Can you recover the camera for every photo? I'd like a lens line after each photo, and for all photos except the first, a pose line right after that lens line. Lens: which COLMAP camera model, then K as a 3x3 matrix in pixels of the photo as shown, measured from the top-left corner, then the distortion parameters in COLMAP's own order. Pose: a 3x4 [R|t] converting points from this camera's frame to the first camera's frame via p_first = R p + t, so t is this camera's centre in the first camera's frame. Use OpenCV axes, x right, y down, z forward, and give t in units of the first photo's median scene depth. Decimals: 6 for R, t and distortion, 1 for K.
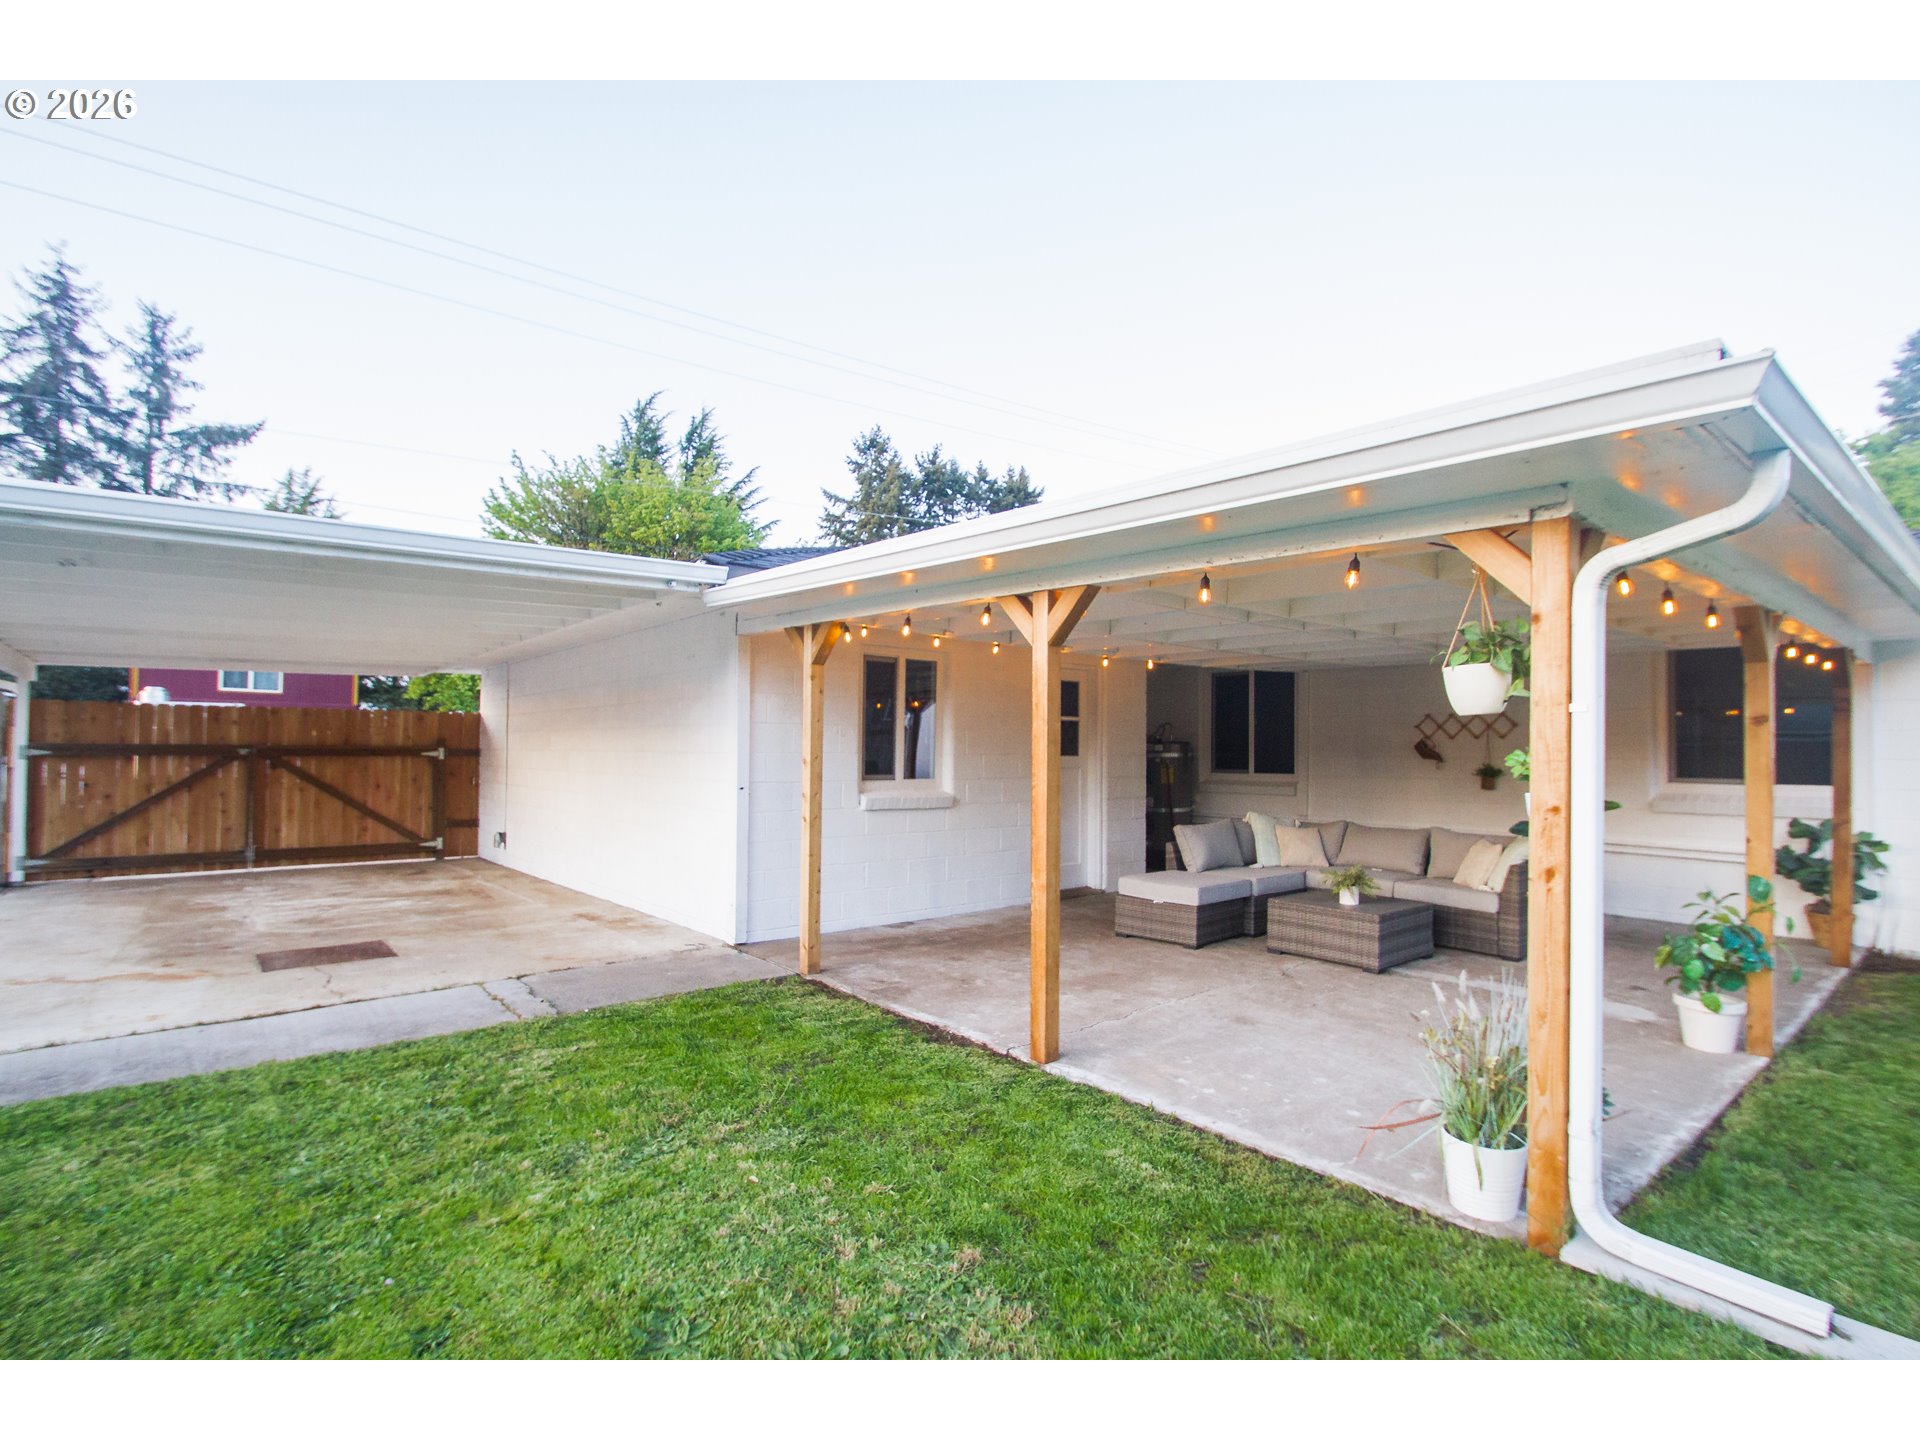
lens RADIAL K [[909.0, 0, 967.9], [0, 909.0, 736.3], [0, 0, 1]] dist [0.008171, -0.014266]
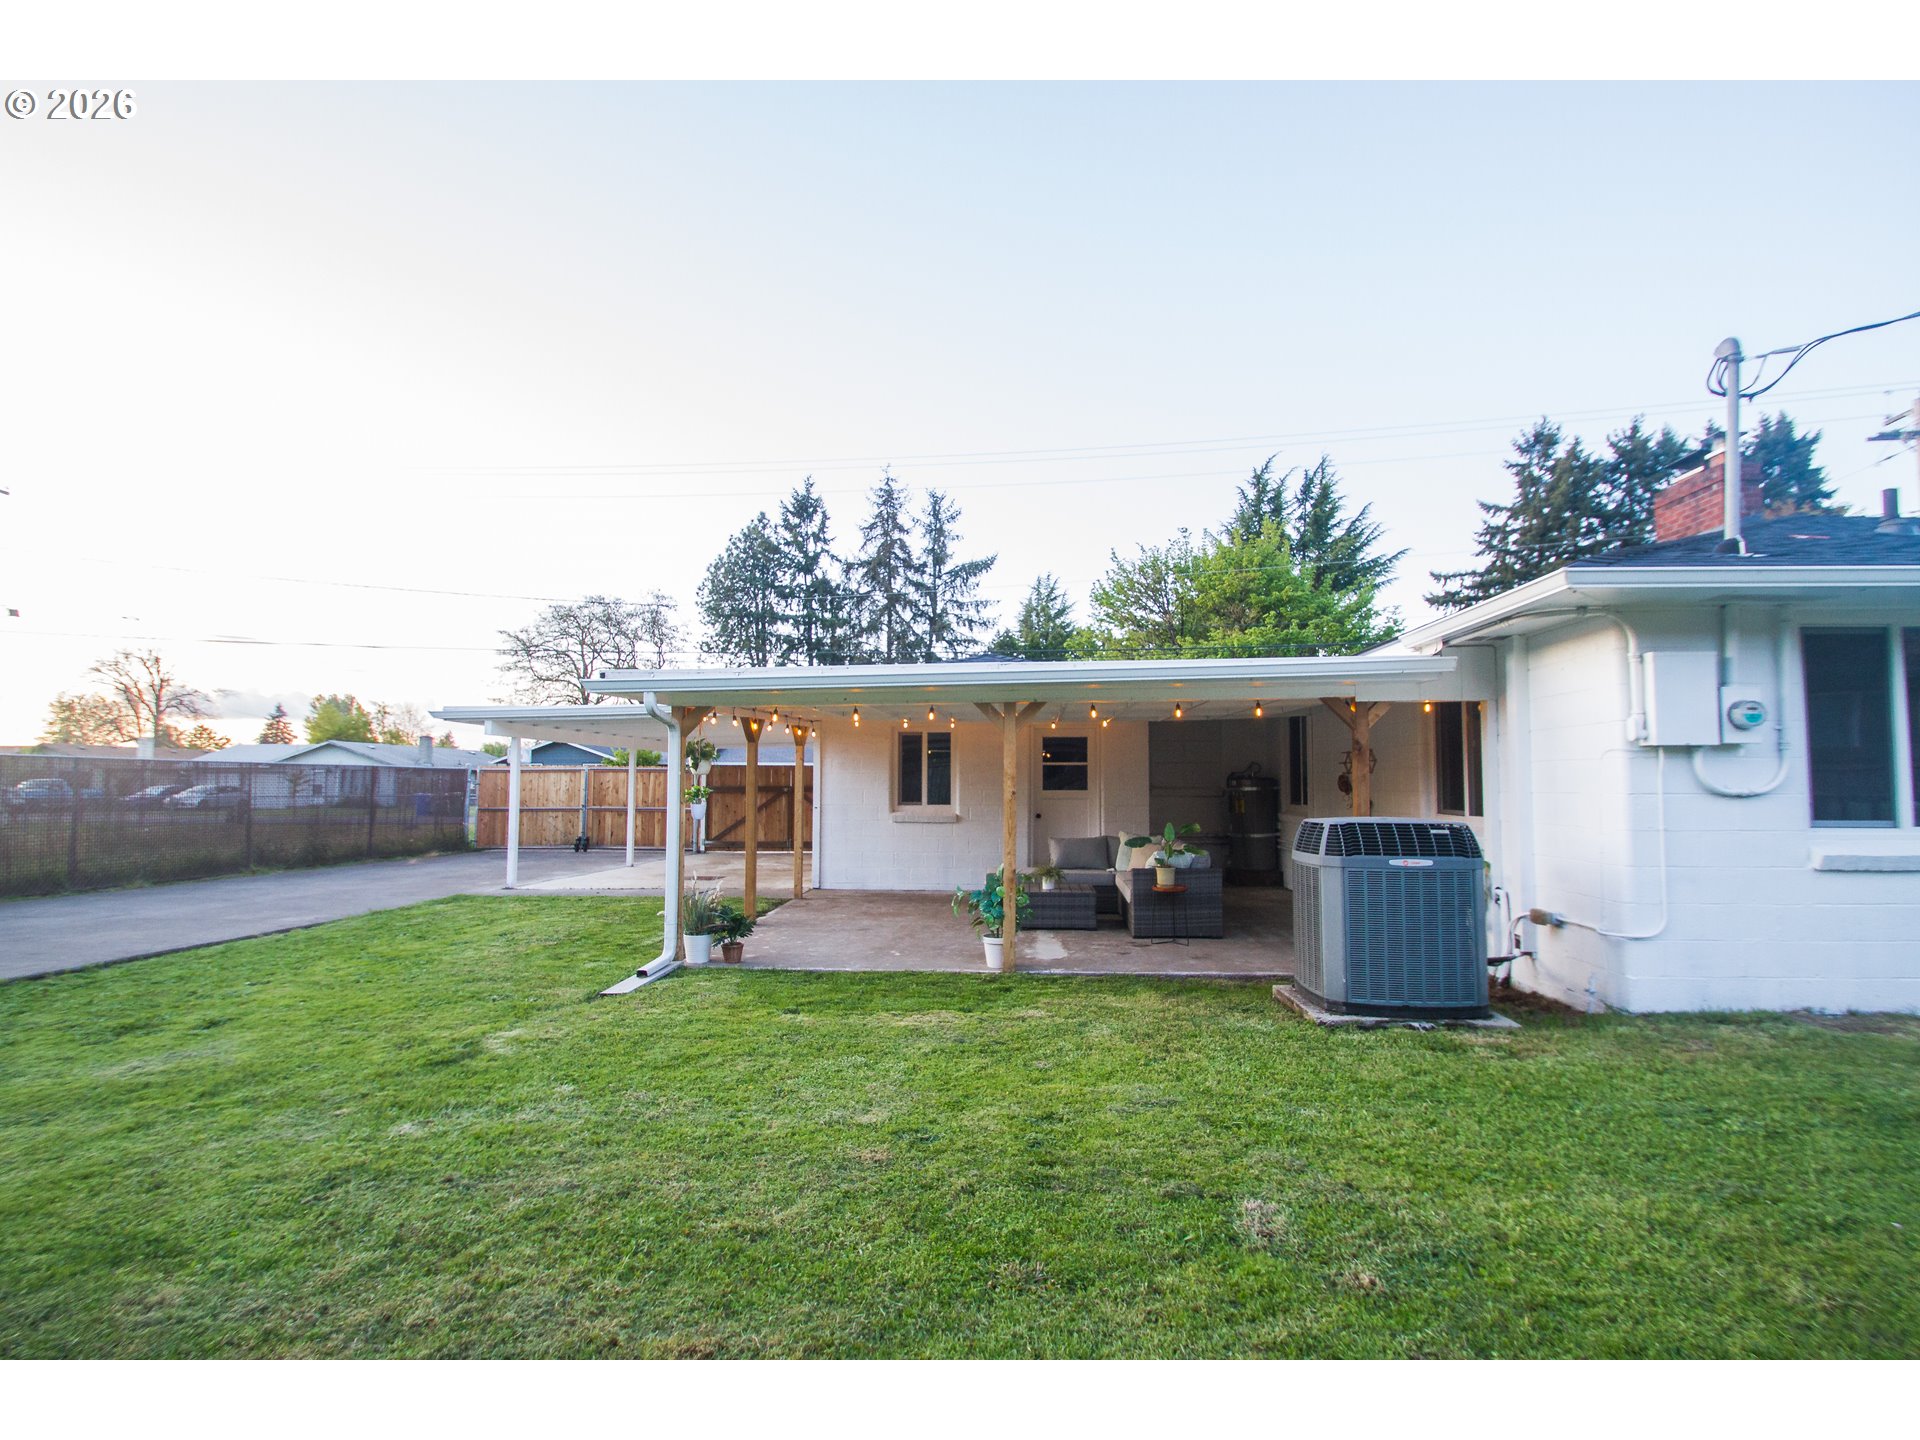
lens RADIAL K [[881.7, 0, 966.3], [0, 881.7, 737.1], [0, 0, 1]] dist [0.007438, -0.012626]
pose [[0.724220, -0.045753, -0.688049, 0.130974], [0.018920, 0.998739, -0.046497, 0.000033], [0.689309, 0.020656, 0.724173, -0.014440]]
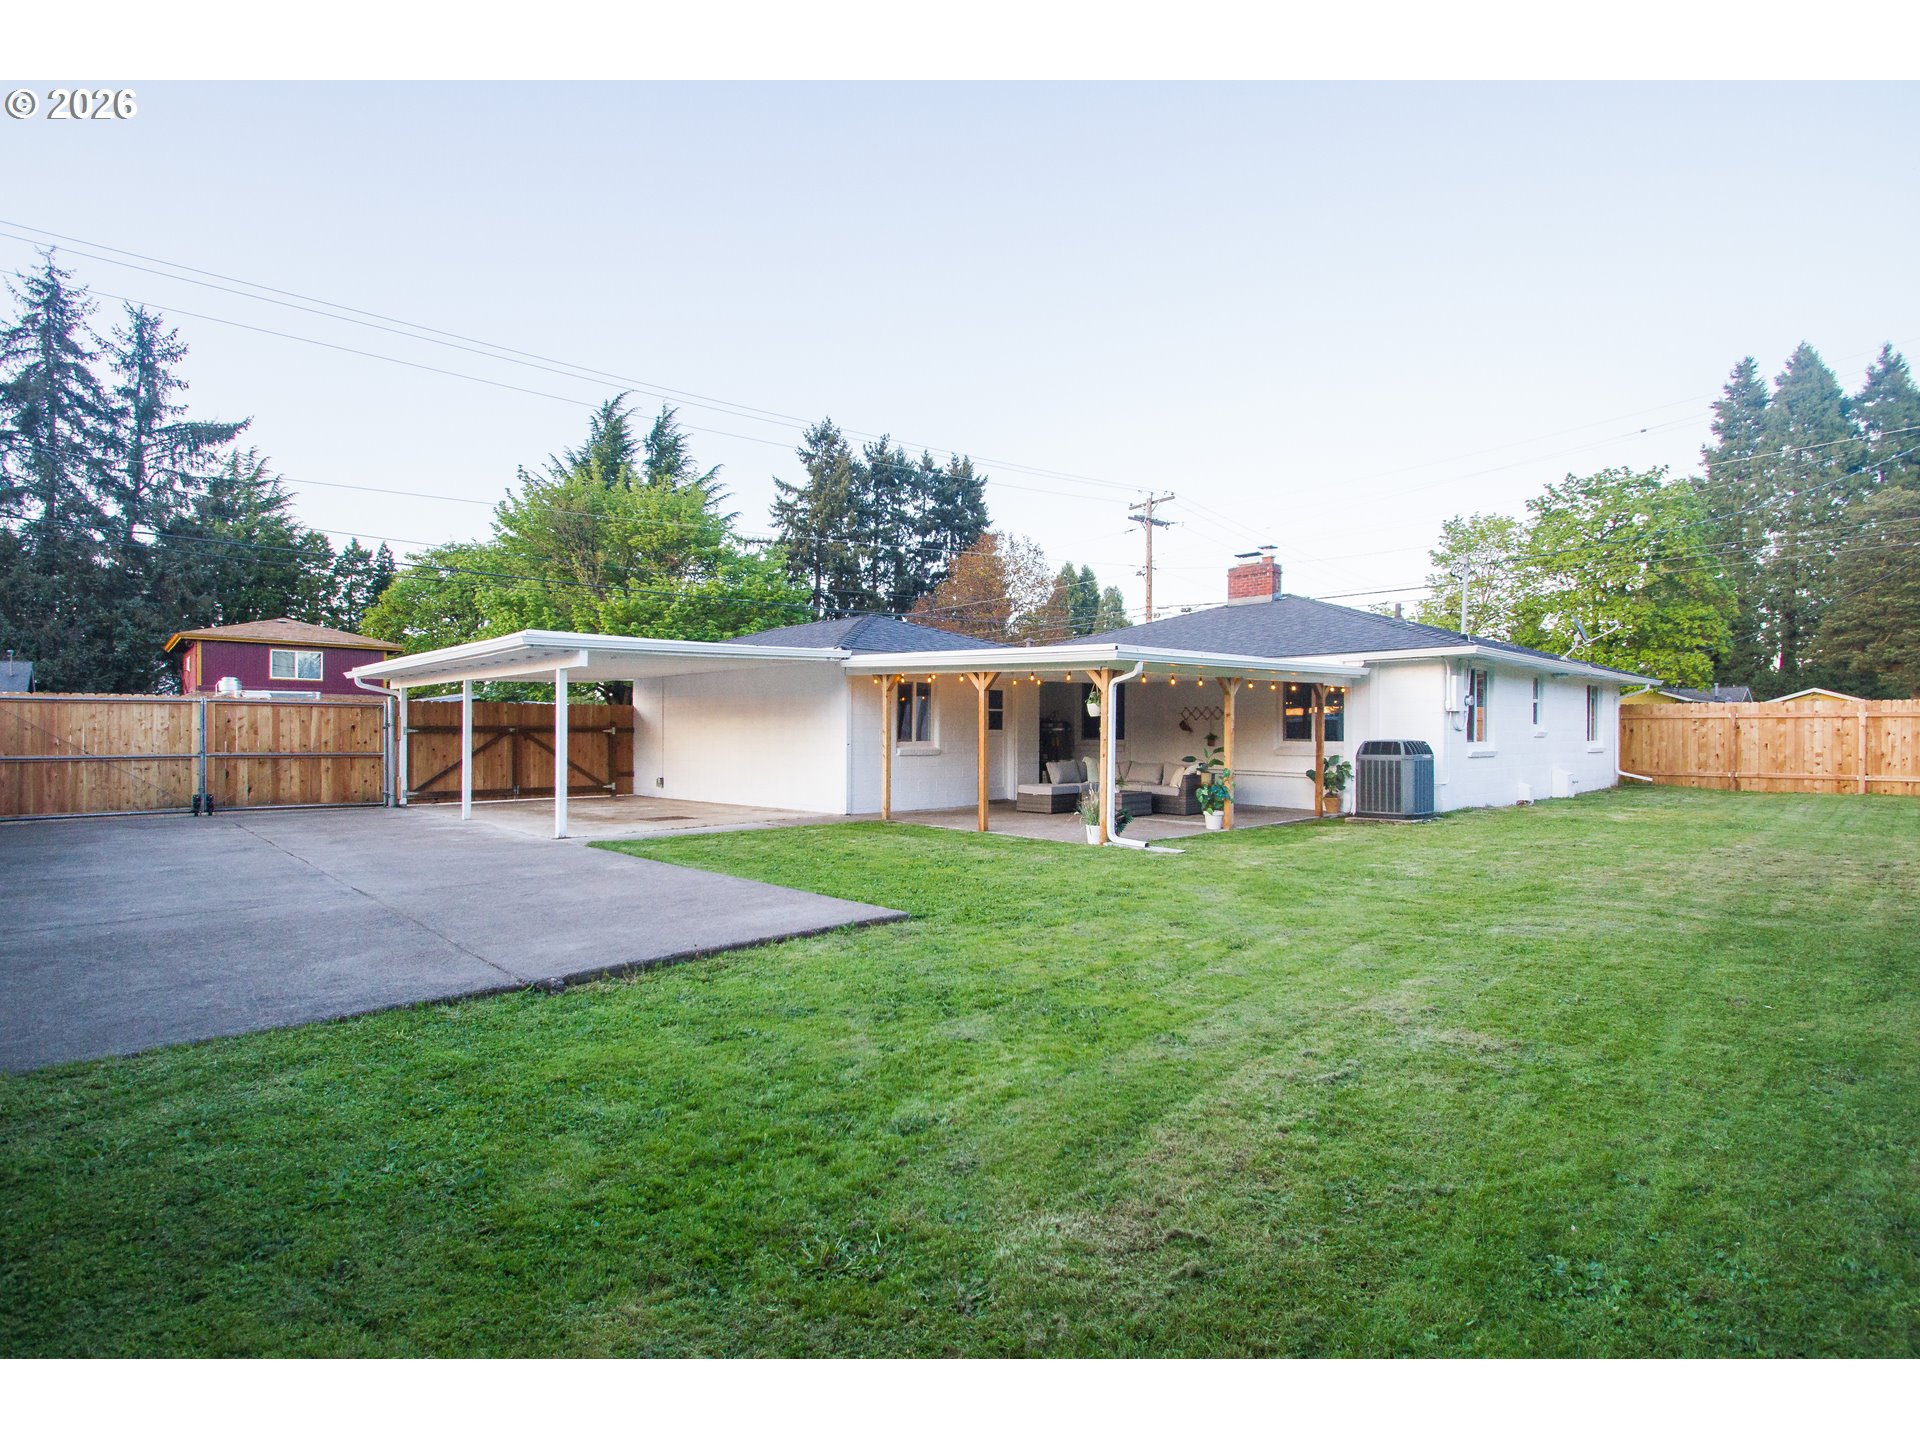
lens RADIAL K [[907.2, 0, 958.5], [0, 907.2, 754.7], [0, 0, 1]] dist [0.004622, -0.009150]
pose [[0.998632, -0.006471, 0.051878, -0.009763], [0.004114, 0.998960, 0.045403, -0.001838], [-0.052117, -0.045128, 0.997621, -0.125335]]
